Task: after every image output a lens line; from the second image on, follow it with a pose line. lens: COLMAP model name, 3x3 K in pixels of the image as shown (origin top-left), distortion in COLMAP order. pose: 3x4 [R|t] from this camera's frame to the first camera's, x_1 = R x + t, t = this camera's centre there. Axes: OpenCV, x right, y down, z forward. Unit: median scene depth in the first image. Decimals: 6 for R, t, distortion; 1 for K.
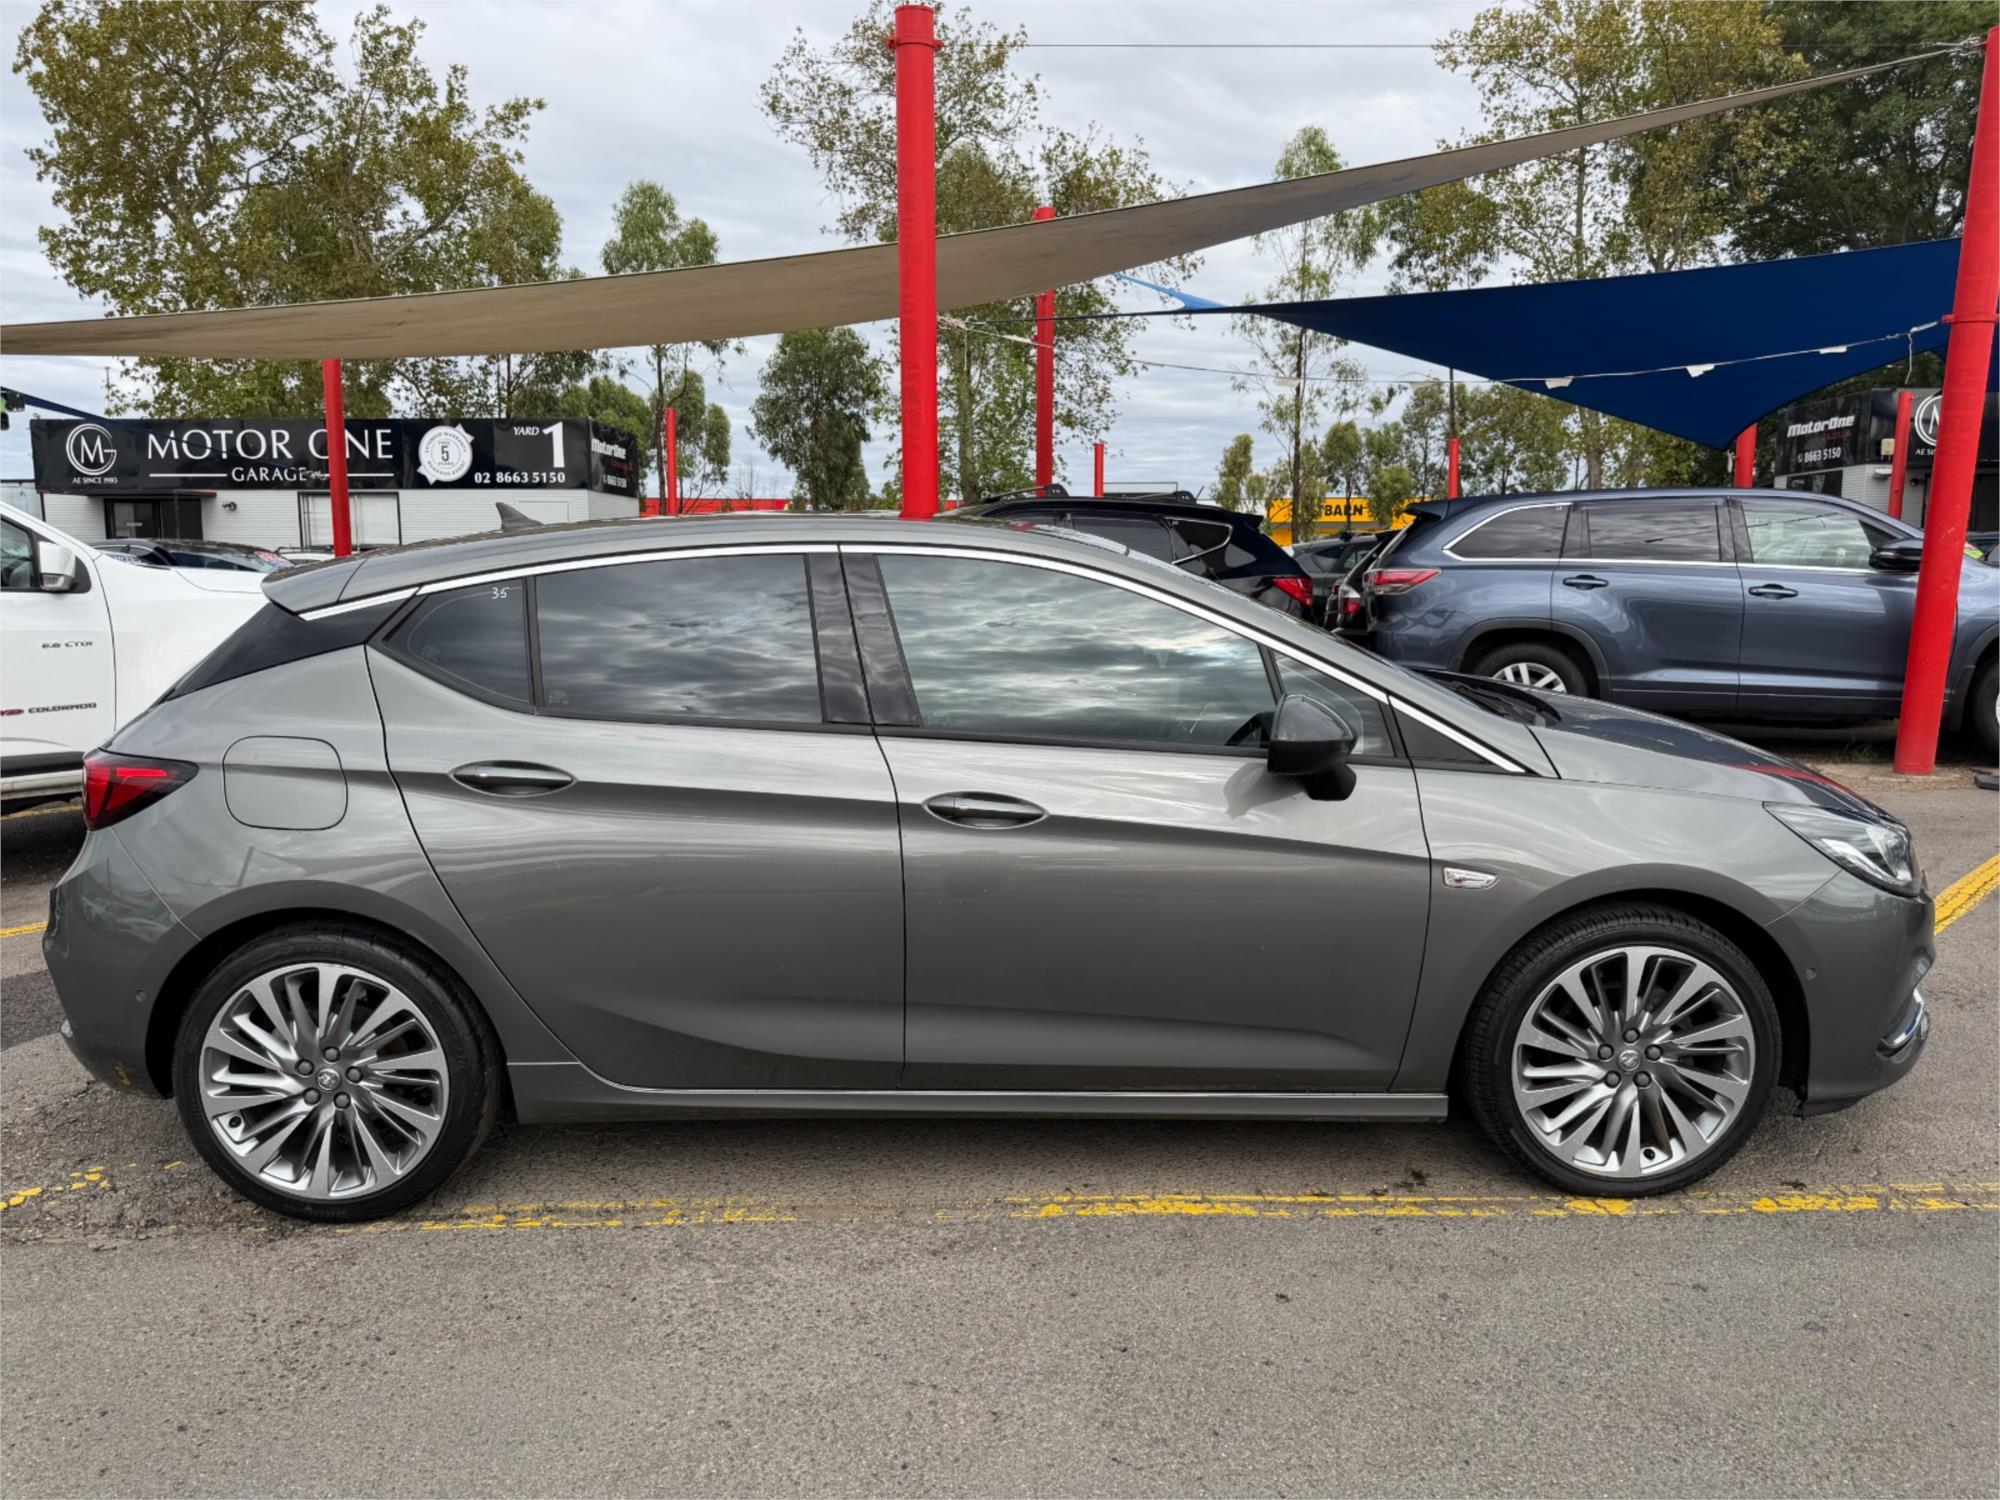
lens RADIAL K [[1403.2, 0, 1000.9], [0, 1403.2, 750.0], [0, 0, 1]] dist [0.007774, -0.011080]
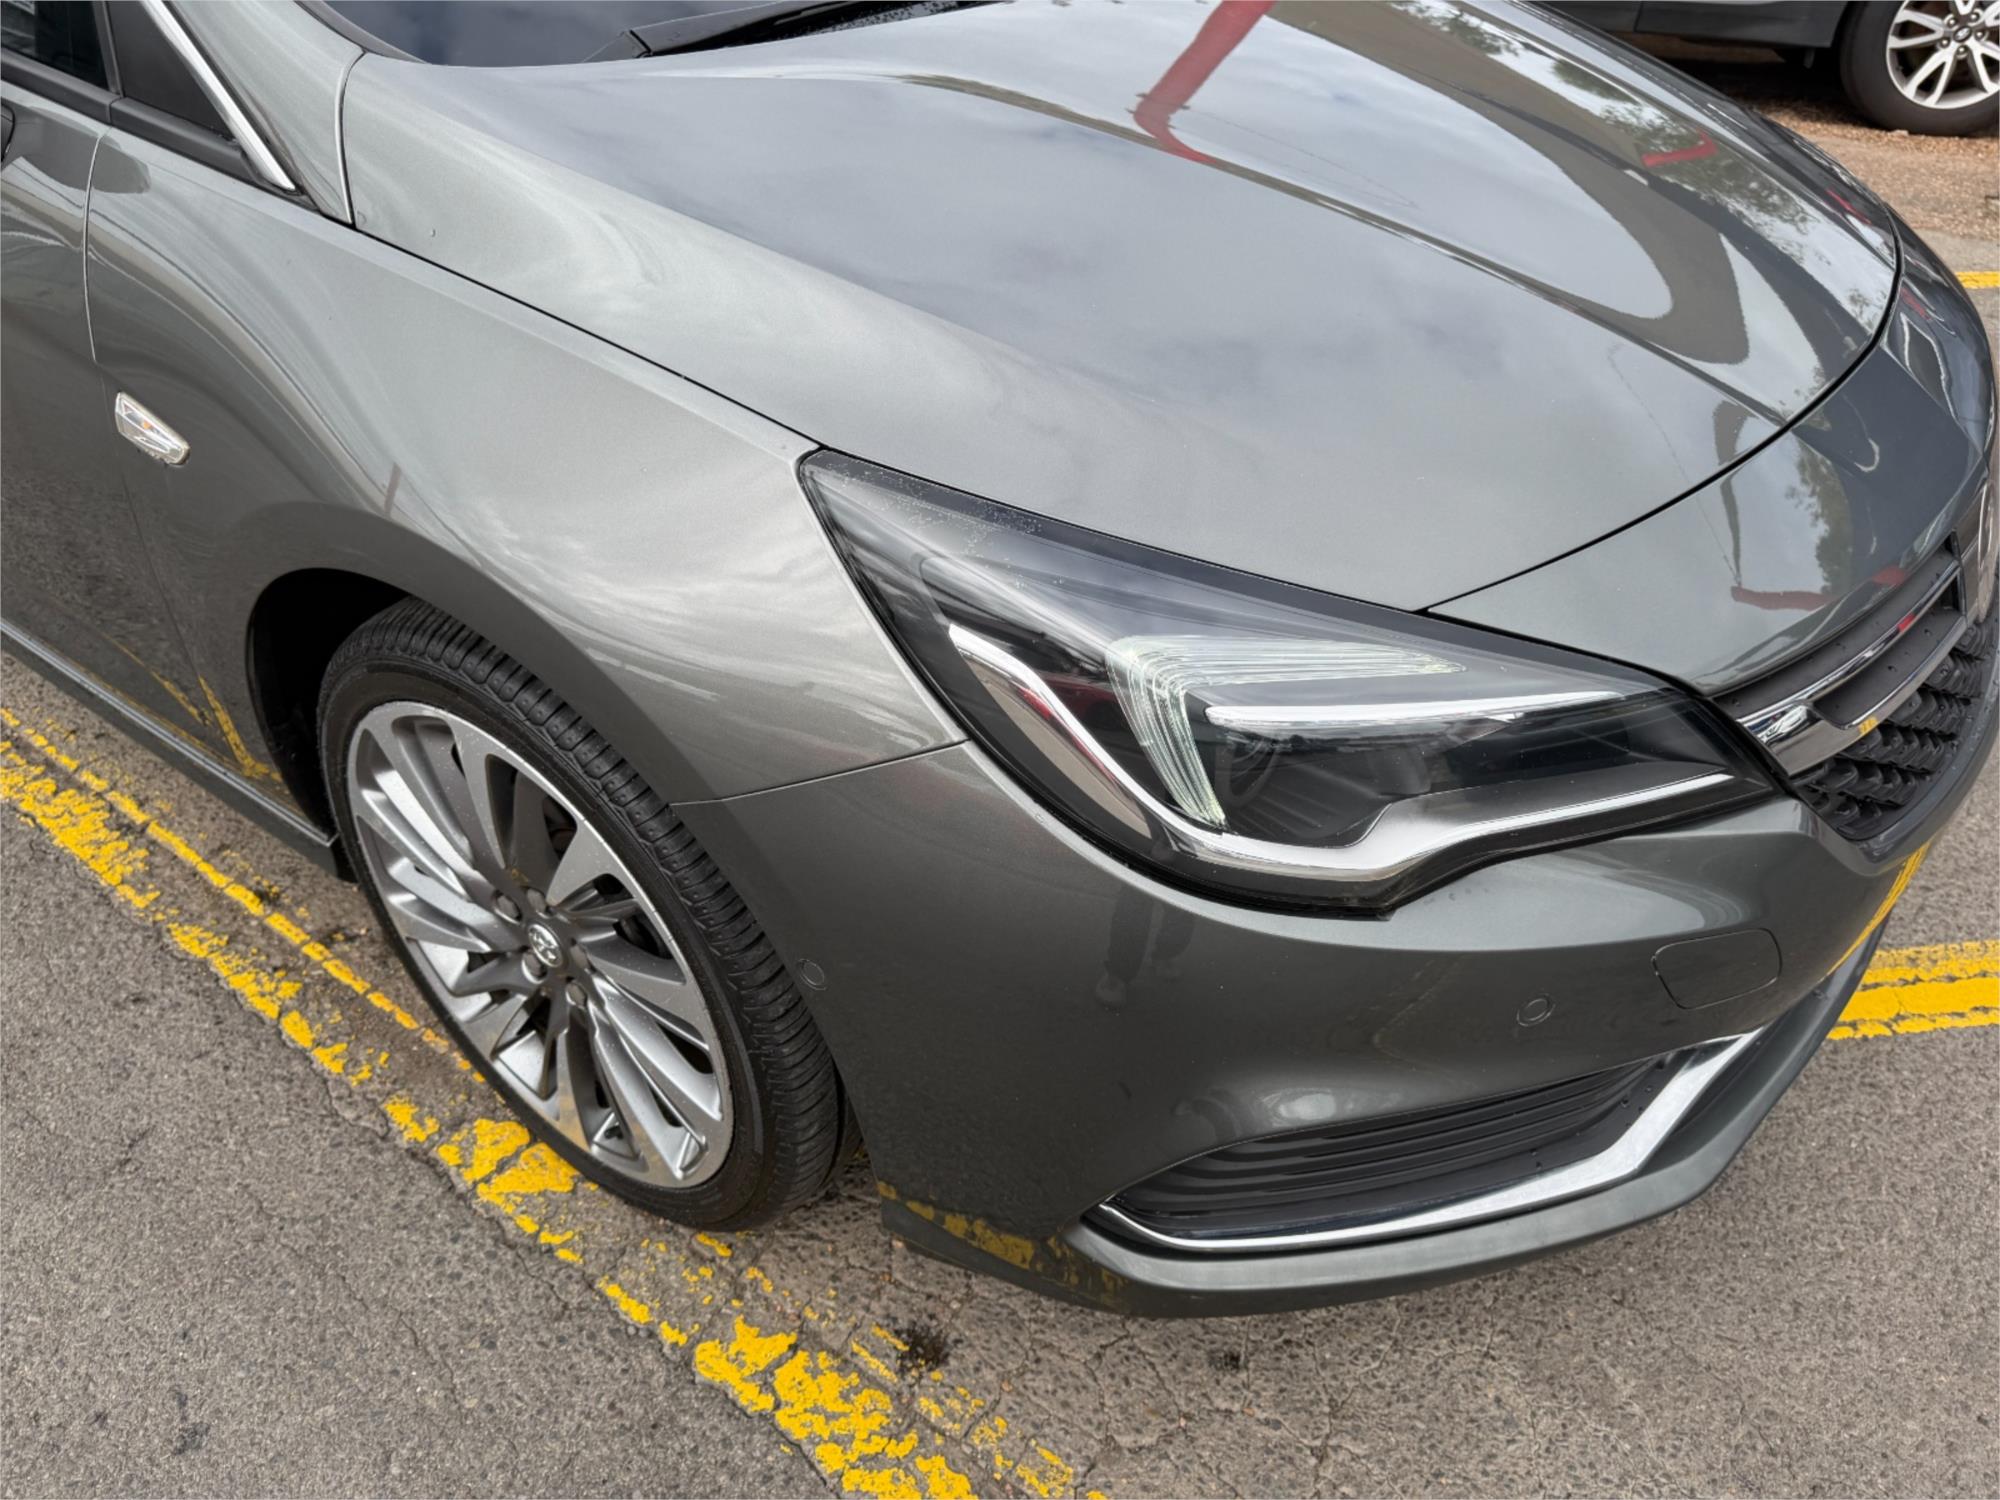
lens RADIAL K [[1403.2, 0, 999.4], [0, 1403.2, 742.7], [0, 0, 1]] dist [0.007774, -0.011080]
pose [[0.791212, 0.366520, -0.489538, 0.747739], [-0.108082, 0.871705, 0.477962, -0.052726], [0.601916, -0.325259, 0.729318, 0.795735]]
